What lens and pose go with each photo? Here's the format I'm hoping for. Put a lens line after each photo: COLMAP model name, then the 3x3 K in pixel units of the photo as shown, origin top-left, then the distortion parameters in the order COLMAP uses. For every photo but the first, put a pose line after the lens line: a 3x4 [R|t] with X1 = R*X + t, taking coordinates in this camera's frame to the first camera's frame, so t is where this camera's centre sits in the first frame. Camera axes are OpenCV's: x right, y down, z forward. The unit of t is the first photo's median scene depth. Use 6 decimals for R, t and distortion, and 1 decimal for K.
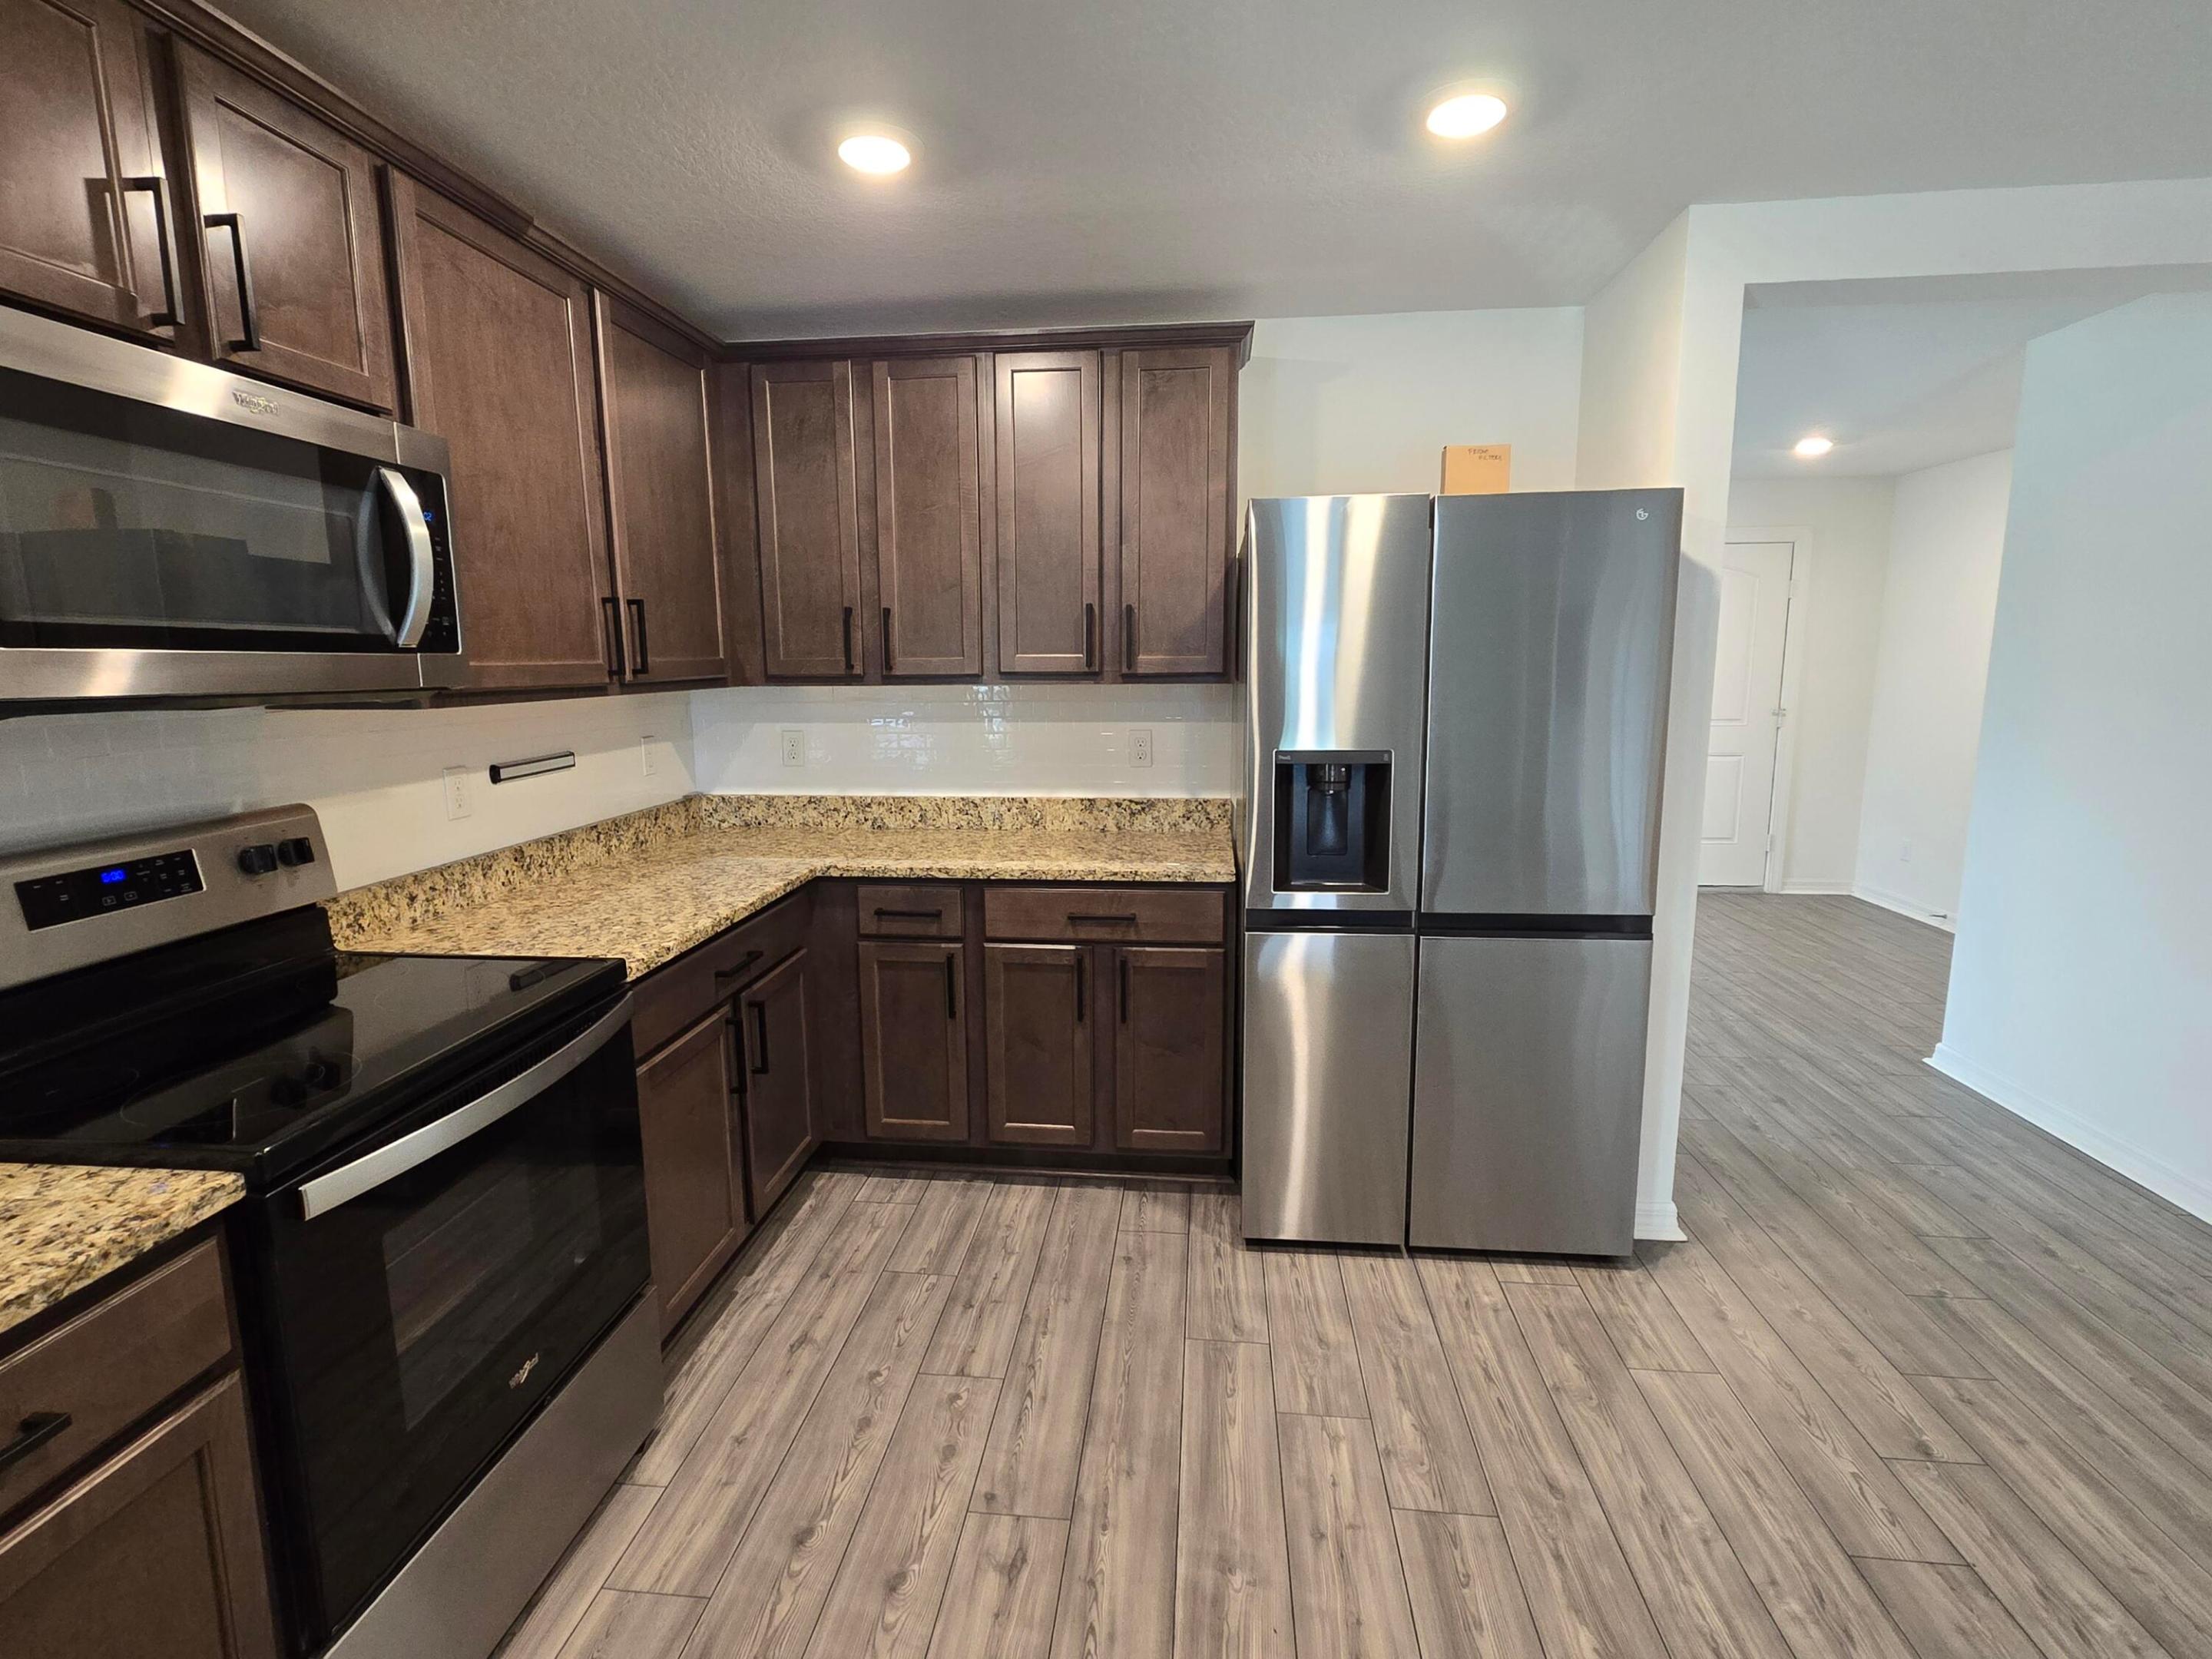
lens RADIAL K [[1077.7, 0, 1085.7], [0, 1077.7, 826.7], [0, 0, 1]] dist [-0.000617, 0.001132]
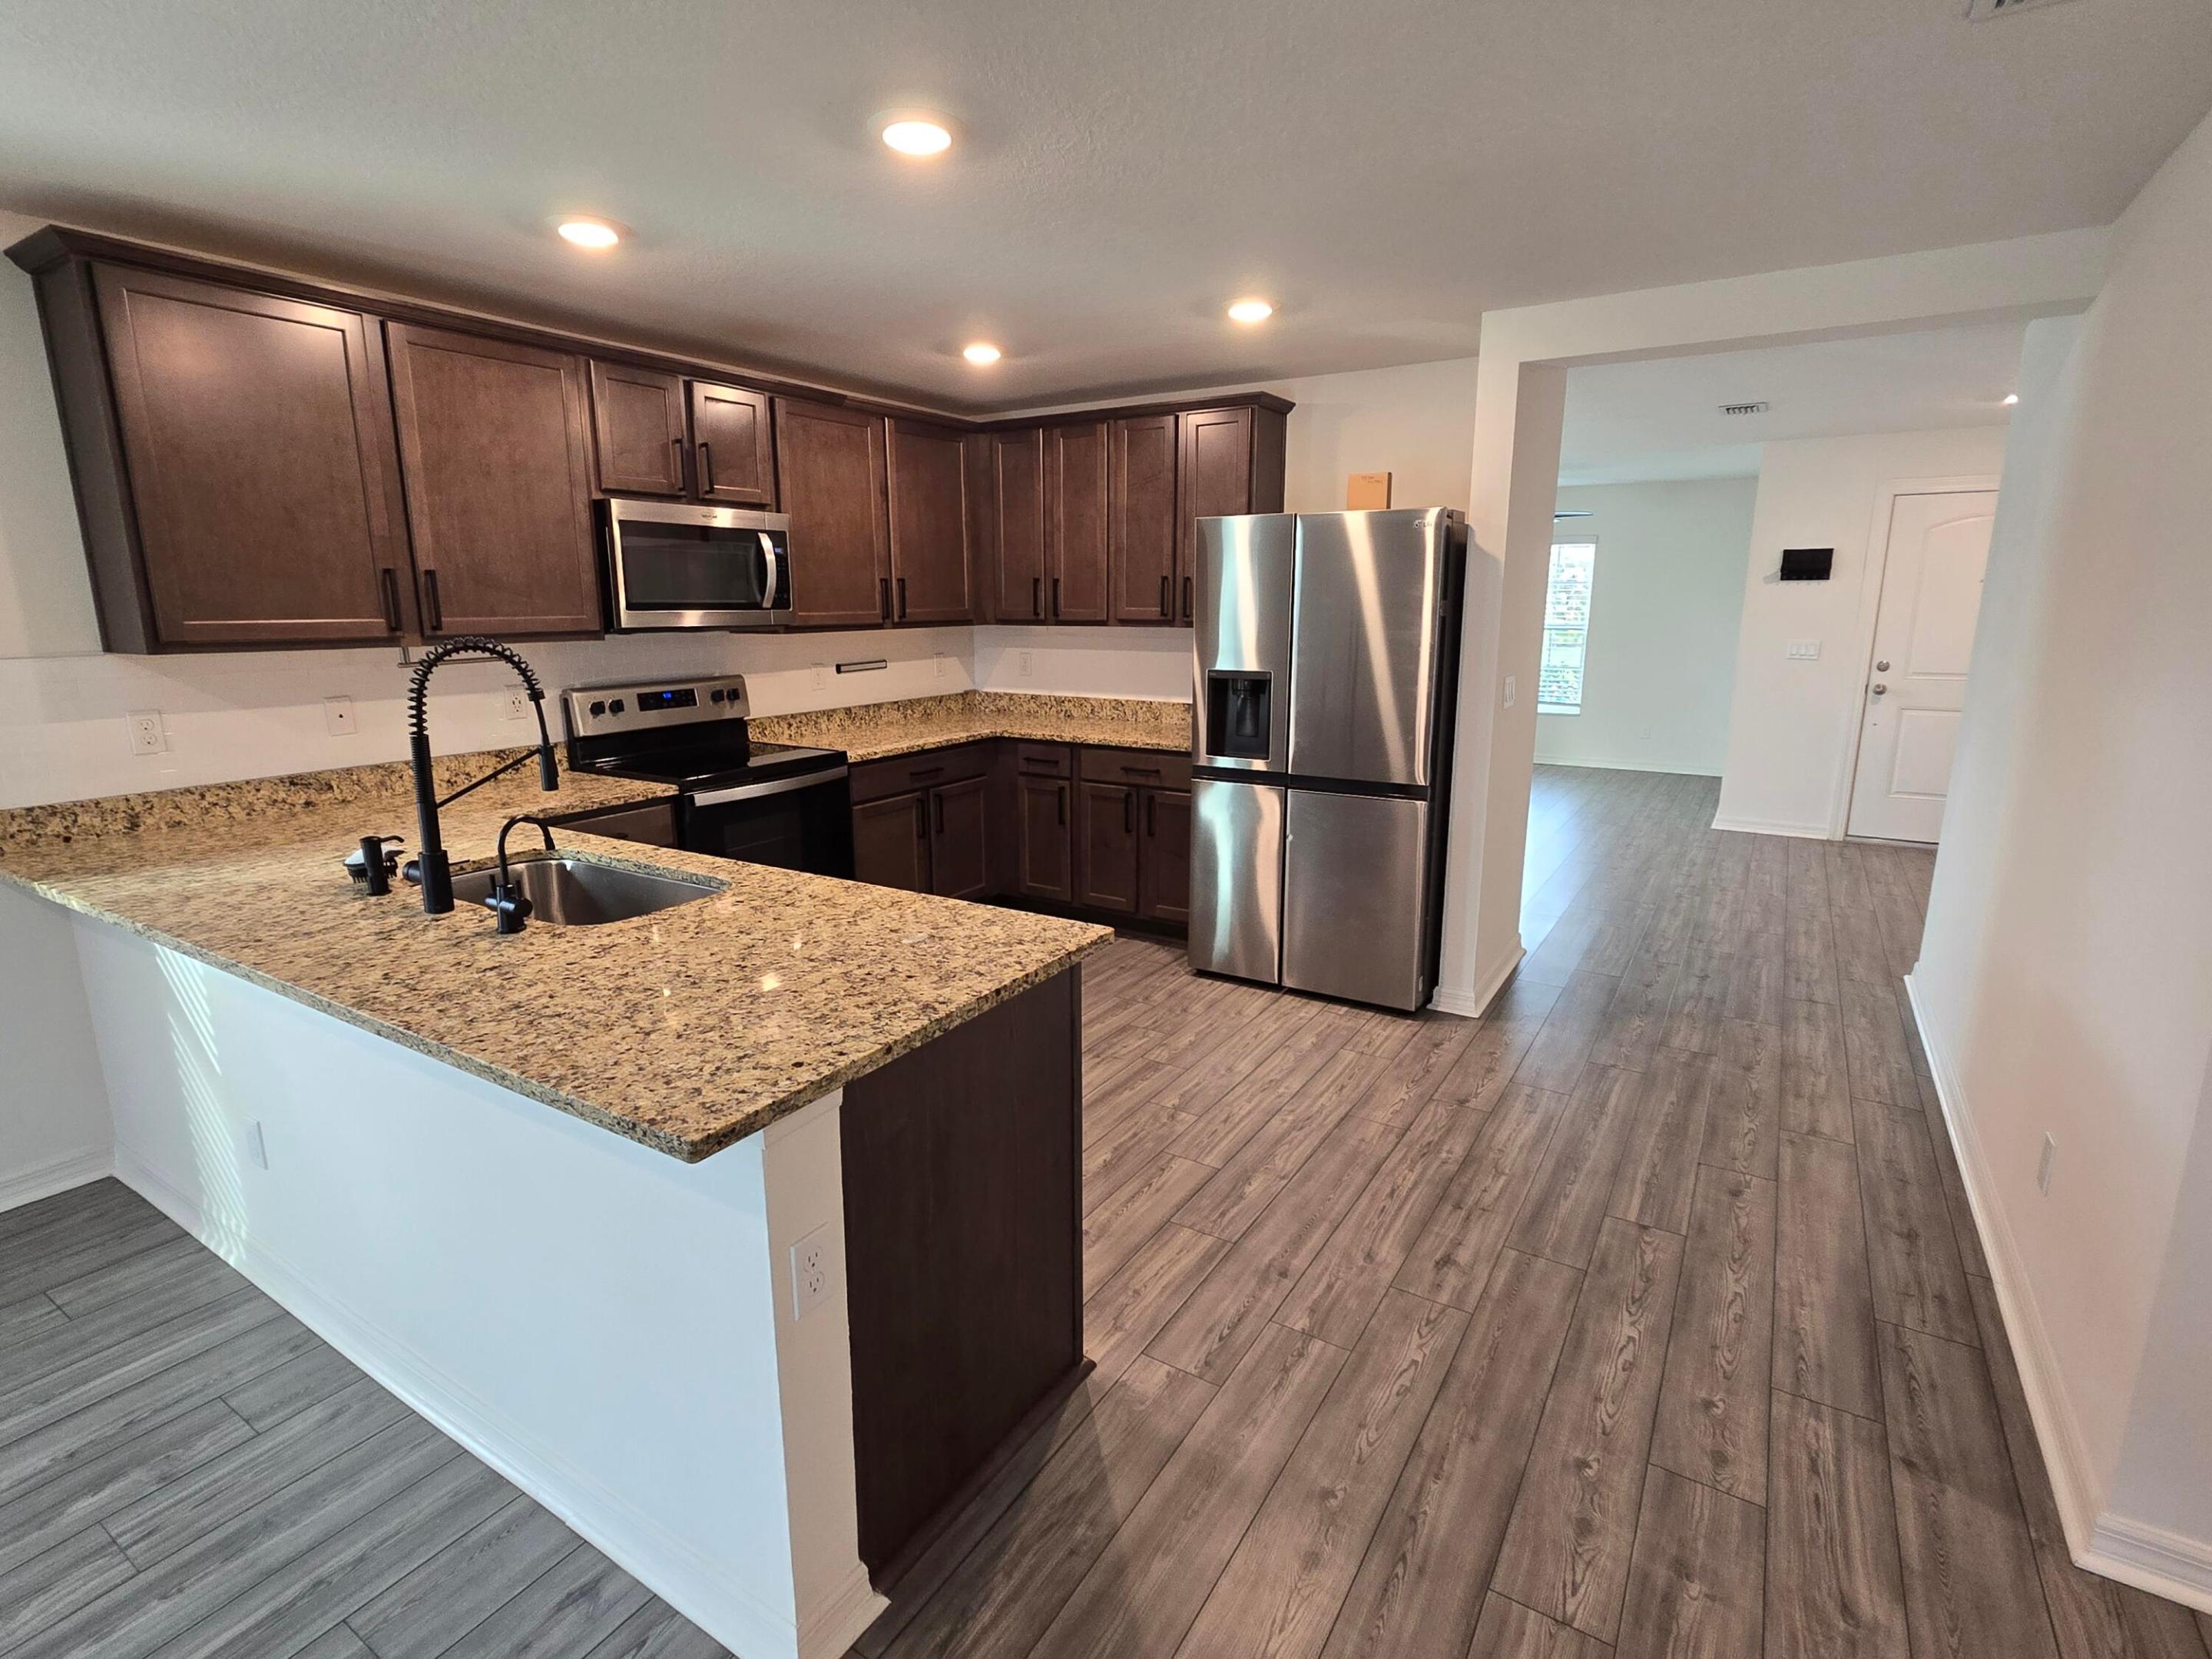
lens RADIAL K [[1077.7, 0, 1085.7], [0, 1077.7, 826.7], [0, 0, 1]] dist [-0.000617, 0.001132]
pose [[0.895586, 0.097333, -0.434110, 0.728908], [-0.072081, 0.994627, 0.074302, 0.058409], [0.439010, -0.035253, 0.897790, -0.566819]]
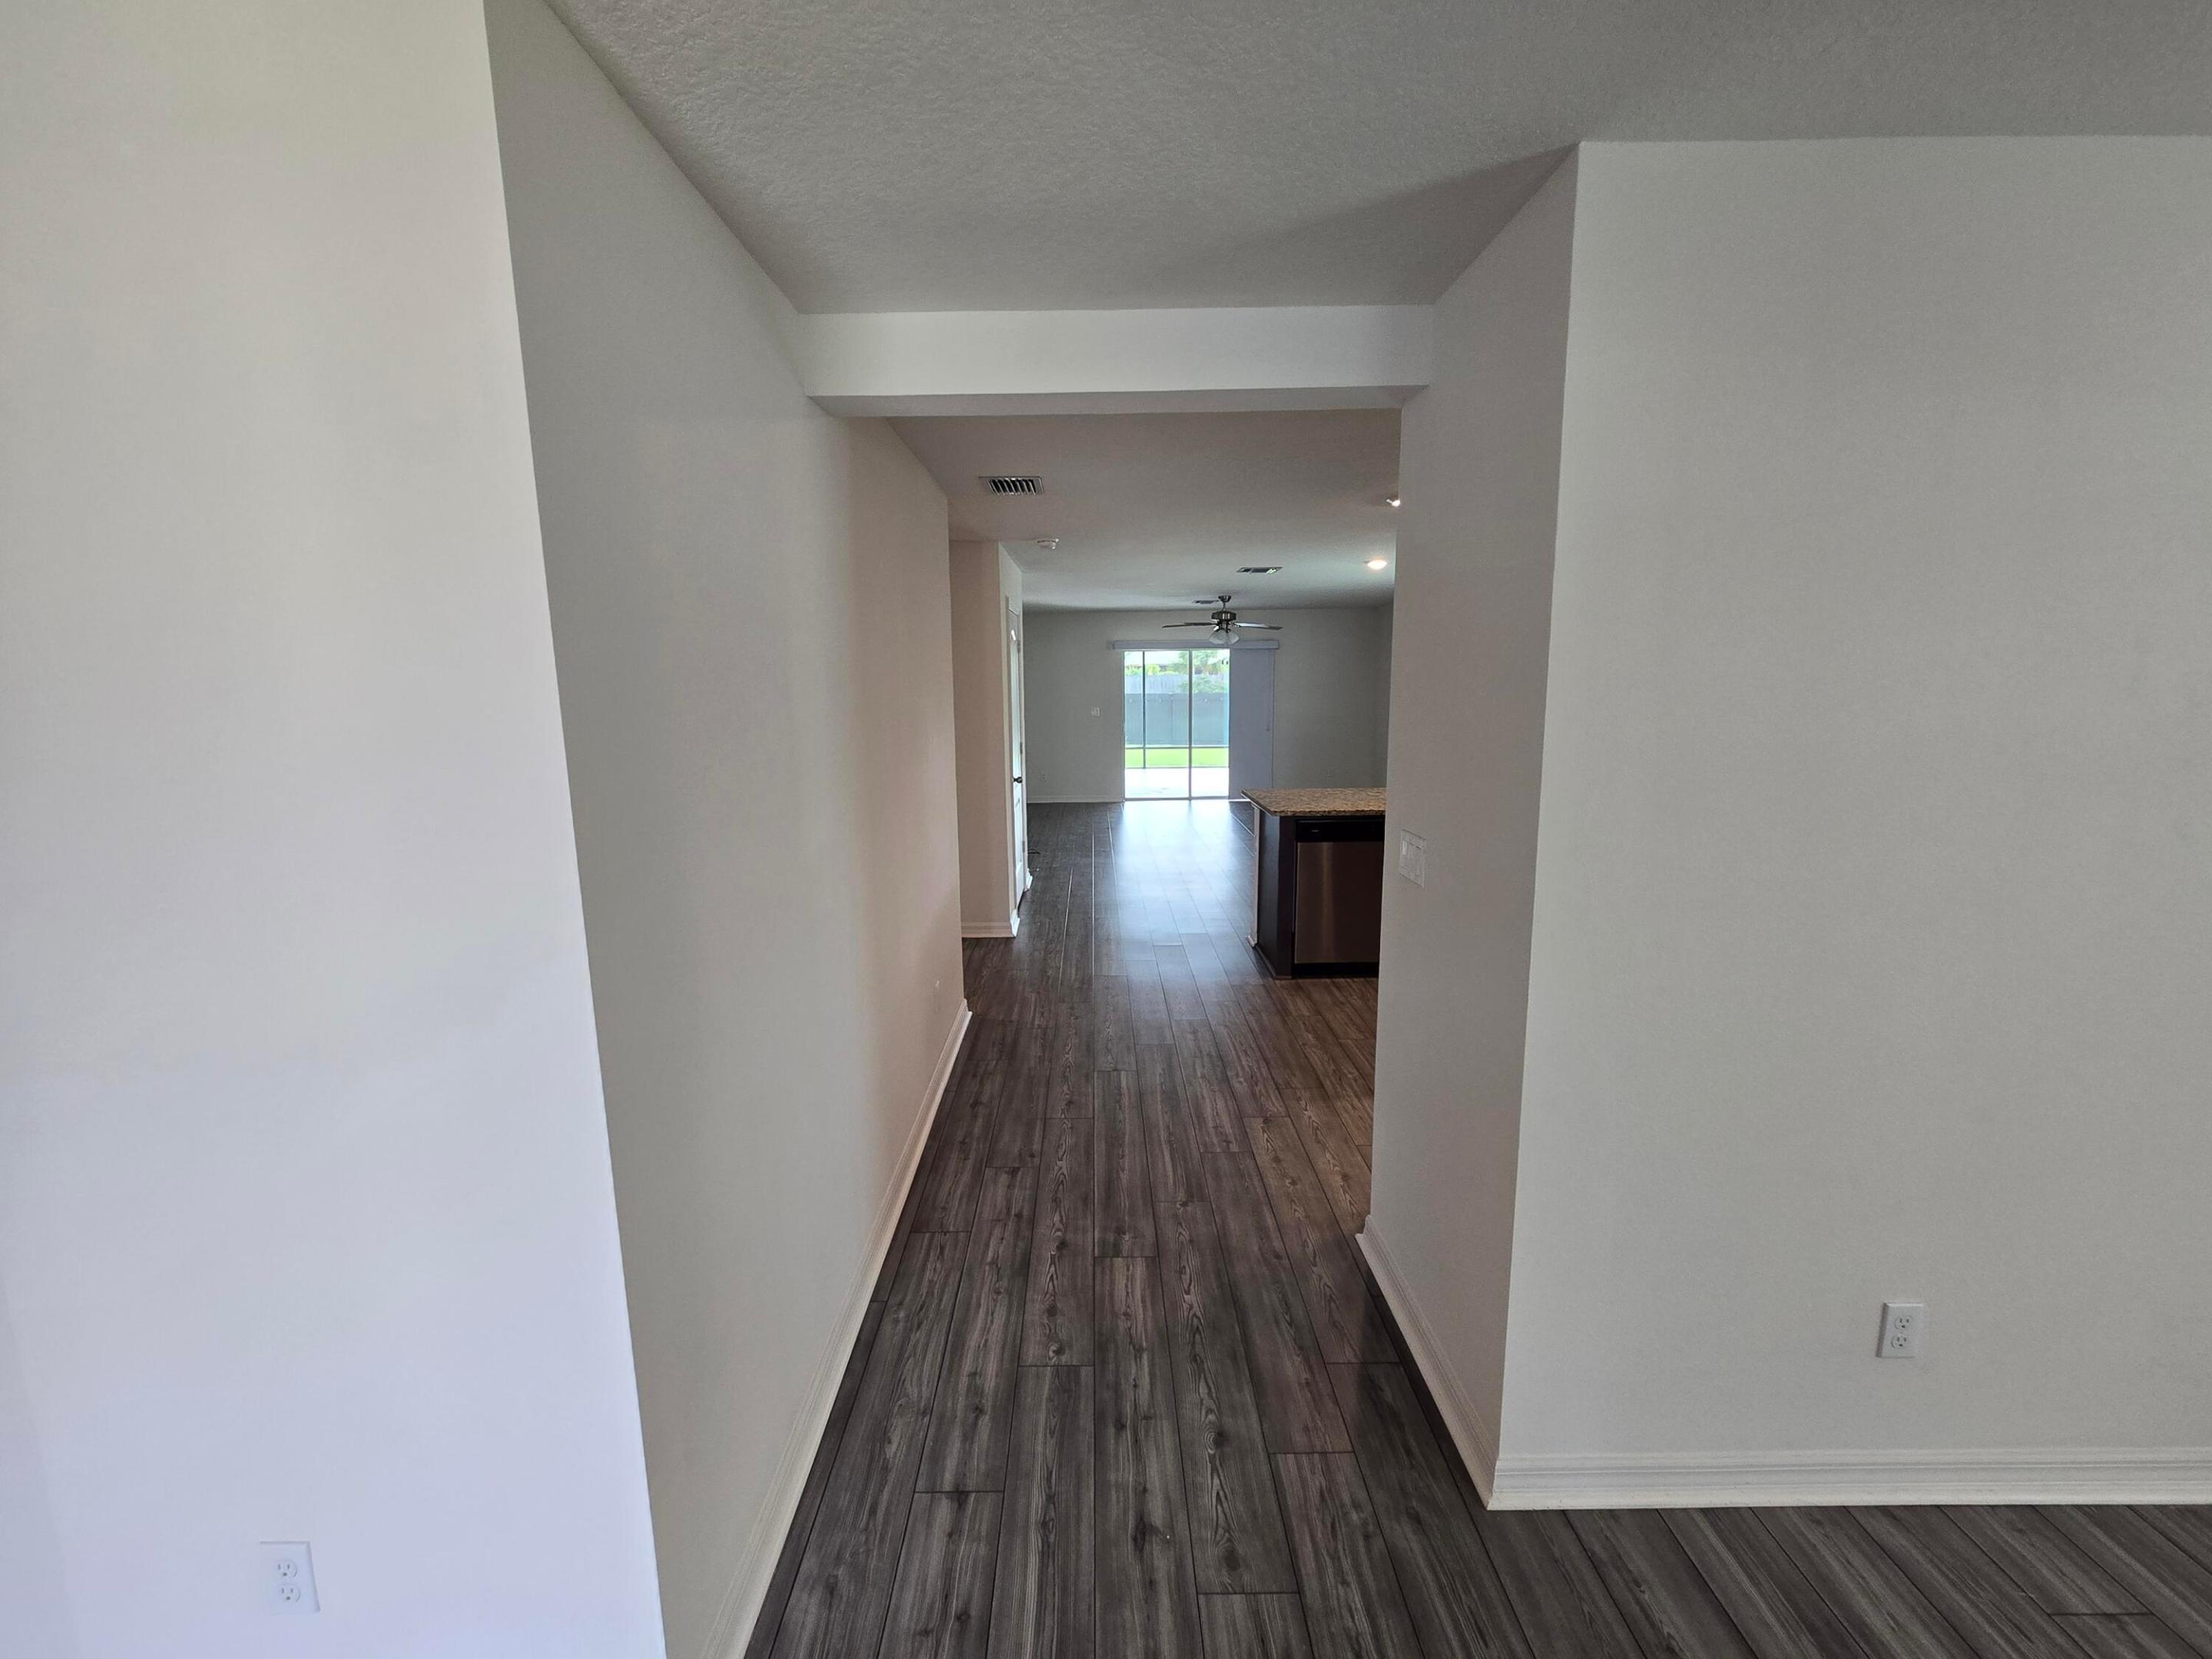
lens RADIAL K [[913.3, 0, 1095.6], [0, 913.3, 824.0], [0, 0, 1]] dist [0.000591, 0.000360]
pose [[-0.993170, 0.039053, -0.109951, 0.979913], [0.003168, 0.951002, 0.309170, -0.366685], [0.116637, 0.306710, -0.944629, 1.889546]]
